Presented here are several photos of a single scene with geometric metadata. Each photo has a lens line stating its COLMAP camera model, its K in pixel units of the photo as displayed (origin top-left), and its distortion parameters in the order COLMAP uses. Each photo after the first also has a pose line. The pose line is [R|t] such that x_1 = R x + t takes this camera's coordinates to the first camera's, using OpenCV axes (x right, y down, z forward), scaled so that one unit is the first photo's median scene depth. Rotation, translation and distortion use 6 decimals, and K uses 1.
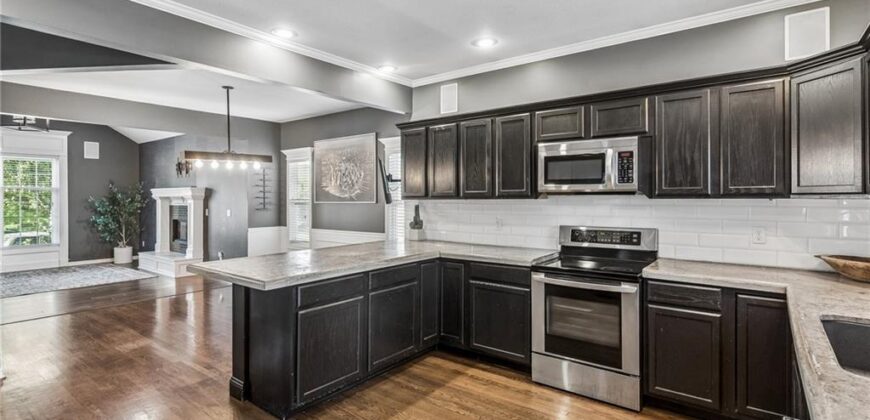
lens RADIAL K [[423.7, 0, 430.7], [0, 423.7, 196.3], [0, 0, 1]] dist [0.000575, 0.000001]
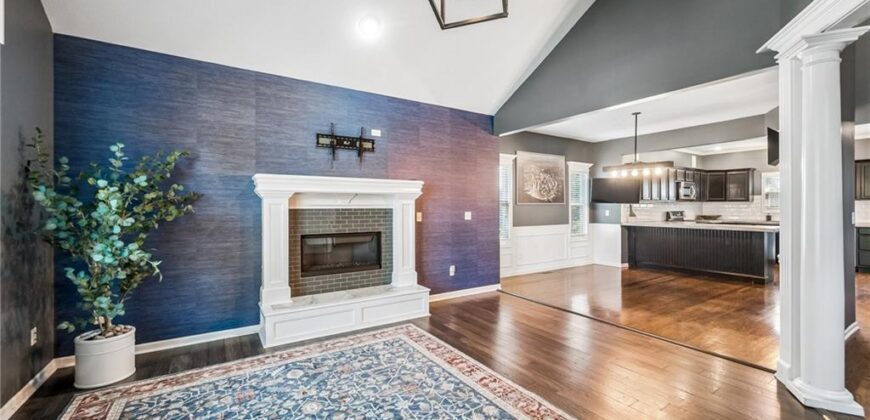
lens RADIAL K [[344.2, 0, 435.0], [0, 344.2, 210.0], [0, 0, 1]] dist [-0.000757, -0.000041]
pose [[0.336265, -0.006683, 0.941744, -1.009348], [-0.001600, 0.999969, 0.007667, 0.019785], [-0.941766, -0.004085, 0.336244, 0.735331]]
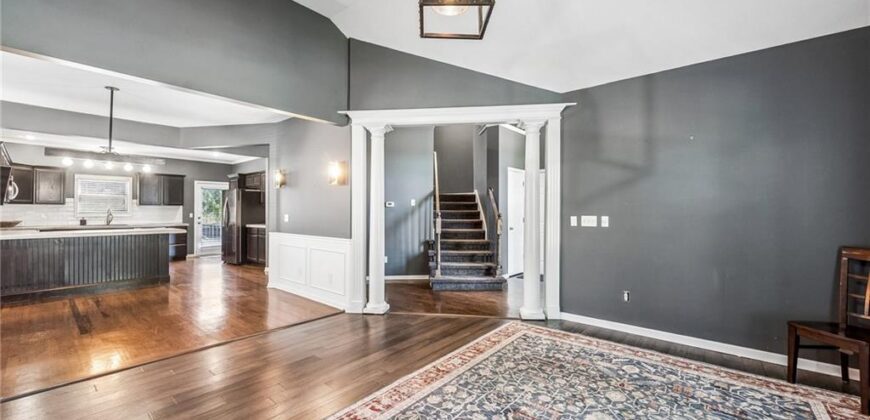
lens RADIAL K [[344.2, 0, 435.0], [0, 344.2, 210.0], [0, 0, 1]] dist [-0.000757, -0.000041]
pose [[-0.998981, 0.003715, 0.044990, -0.763594], [0.003652, 0.999992, -0.001494, 0.020128], [-0.044995, -0.001328, -0.998986, 1.063271]]
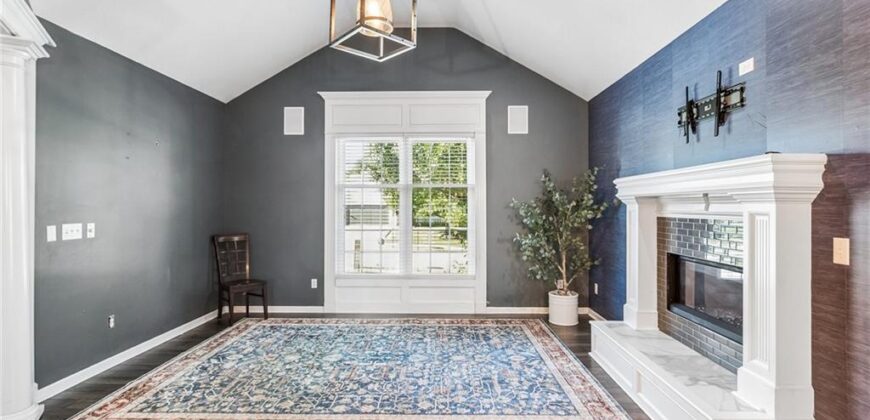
lens RADIAL K [[419.6, 0, 437.4], [0, 419.6, 202.3], [0, 0, 1]] dist [0.001670, 0.000181]
pose [[0.596781, -0.003285, -0.802397, -0.445096], [-0.001620, 0.999985, -0.005299, 0.010039], [0.802402, 0.004463, 0.596767, 0.626478]]
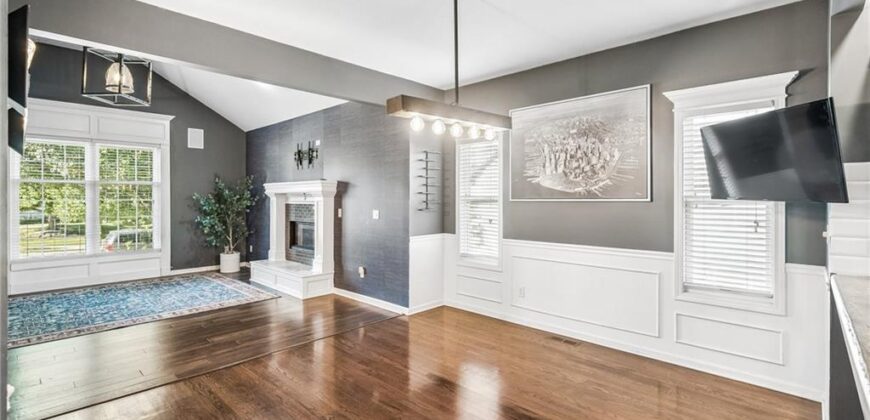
lens RADIAL K [[389.1, 0, 434.9], [0, 389.1, 197.9], [0, 0, 1]] dist [-0.004547, -0.000307]
pose [[0.995028, 0.003160, -0.099541, -0.272411], [-0.002881, 0.999992, 0.002942, 0.007466], [0.099550, -0.002640, 0.995029, 0.303012]]
